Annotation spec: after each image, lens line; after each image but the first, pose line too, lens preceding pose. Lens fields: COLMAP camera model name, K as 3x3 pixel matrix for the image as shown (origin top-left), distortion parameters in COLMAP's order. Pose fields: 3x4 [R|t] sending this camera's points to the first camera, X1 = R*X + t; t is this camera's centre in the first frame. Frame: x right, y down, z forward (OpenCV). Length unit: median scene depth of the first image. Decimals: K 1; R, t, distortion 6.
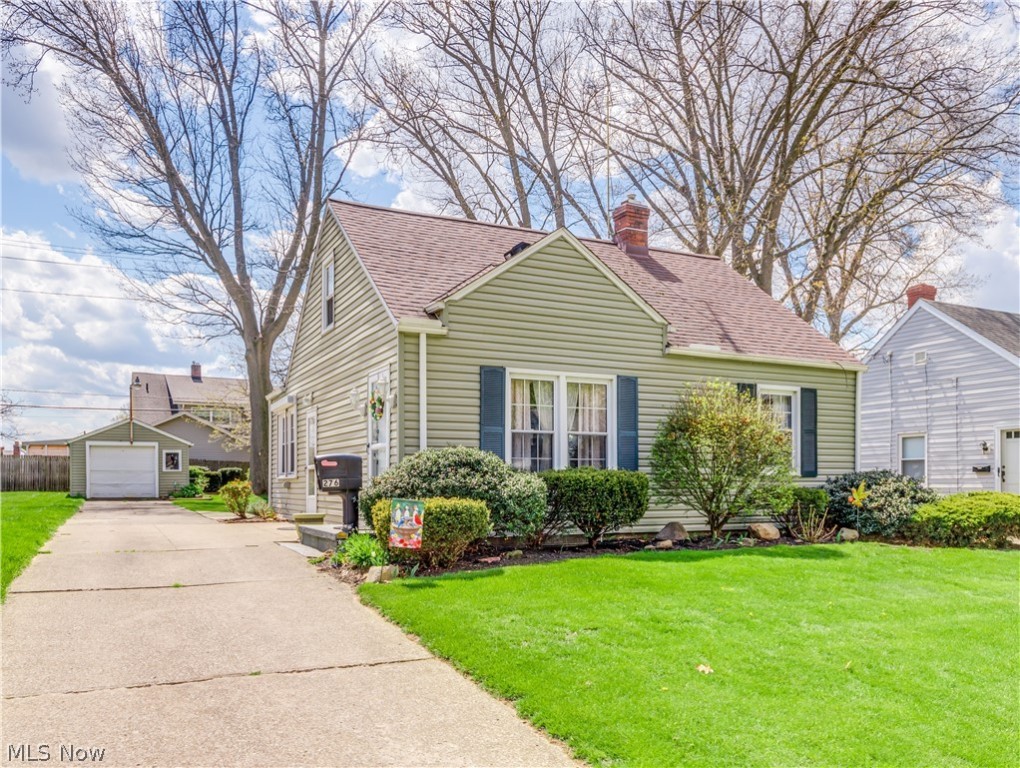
lens RADIAL K [[630.8, 0, 510.0], [0, 630.8, 407.9], [0, 0, 1]] dist [0.001864, 0.000563]
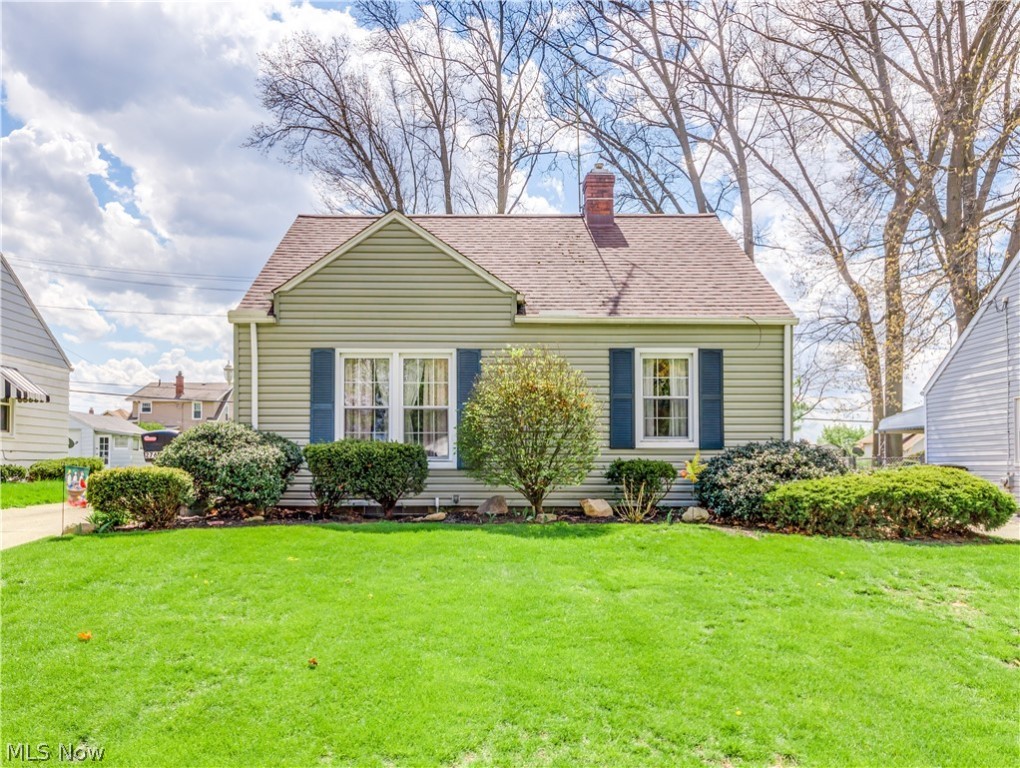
lens RADIAL K [[586.7, 0, 514.7], [0, 586.7, 389.0], [0, 0, 1]] dist [-0.003120, -0.000424]
pose [[0.935446, -0.042522, -0.350903, 0.598636], [0.040271, 0.999095, -0.013713, 0.029811], [0.351168, -0.001304, 0.936311, 0.161515]]
